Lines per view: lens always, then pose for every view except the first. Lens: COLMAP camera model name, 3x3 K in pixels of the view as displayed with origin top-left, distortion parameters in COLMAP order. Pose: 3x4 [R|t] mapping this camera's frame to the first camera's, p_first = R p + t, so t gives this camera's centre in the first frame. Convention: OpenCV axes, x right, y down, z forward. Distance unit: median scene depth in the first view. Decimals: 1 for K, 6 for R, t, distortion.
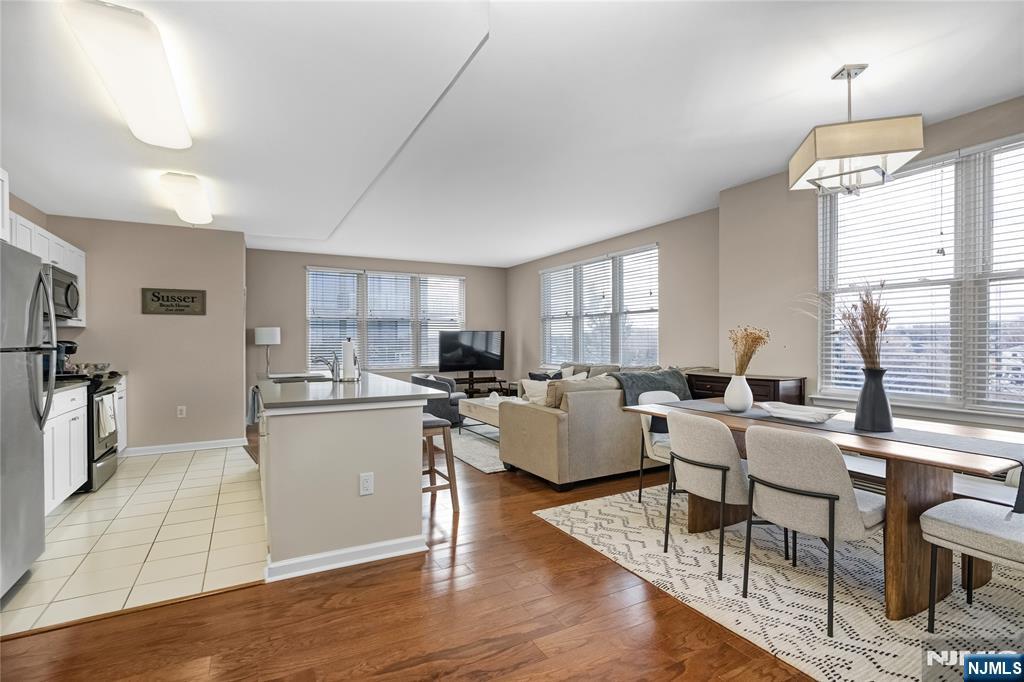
lens RADIAL K [[452.7, 0, 514.3], [0, 452.7, 344.4], [0, 0, 1]] dist [0.000704, 0.000380]
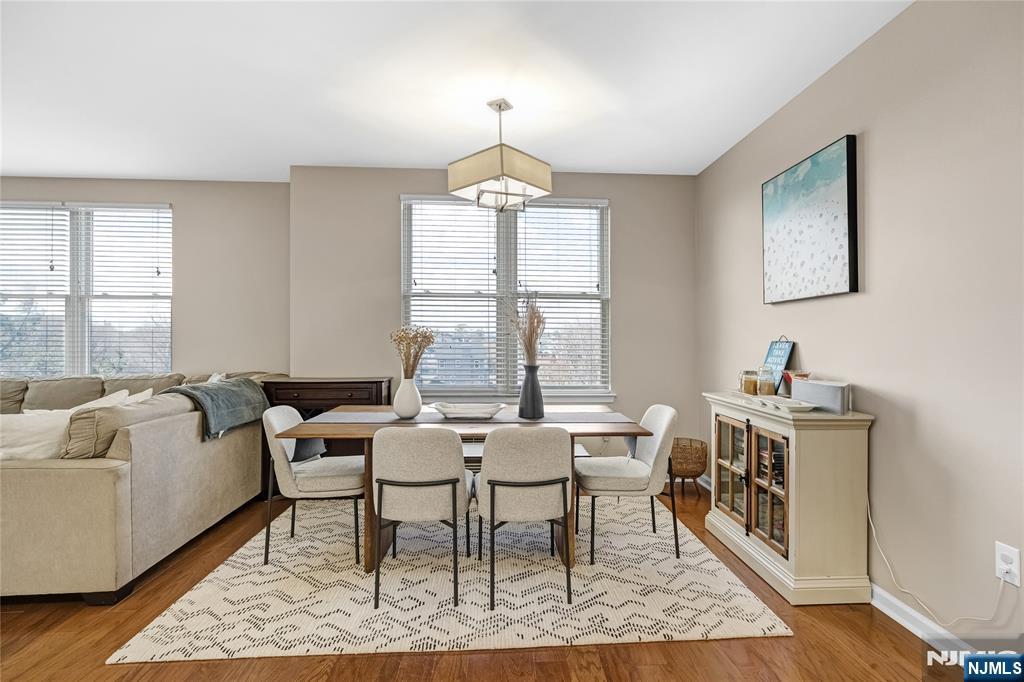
lens RADIAL K [[487.4, 0, 515.4], [0, 487.4, 338.6], [0, 0, 1]] dist [-0.002078, 0.000663]
pose [[0.458851, 0.009851, 0.888458, -0.262139], [0.000011, 0.999938, -0.011093, -0.001161], [-0.888513, 0.005100, 0.458823, 0.326590]]
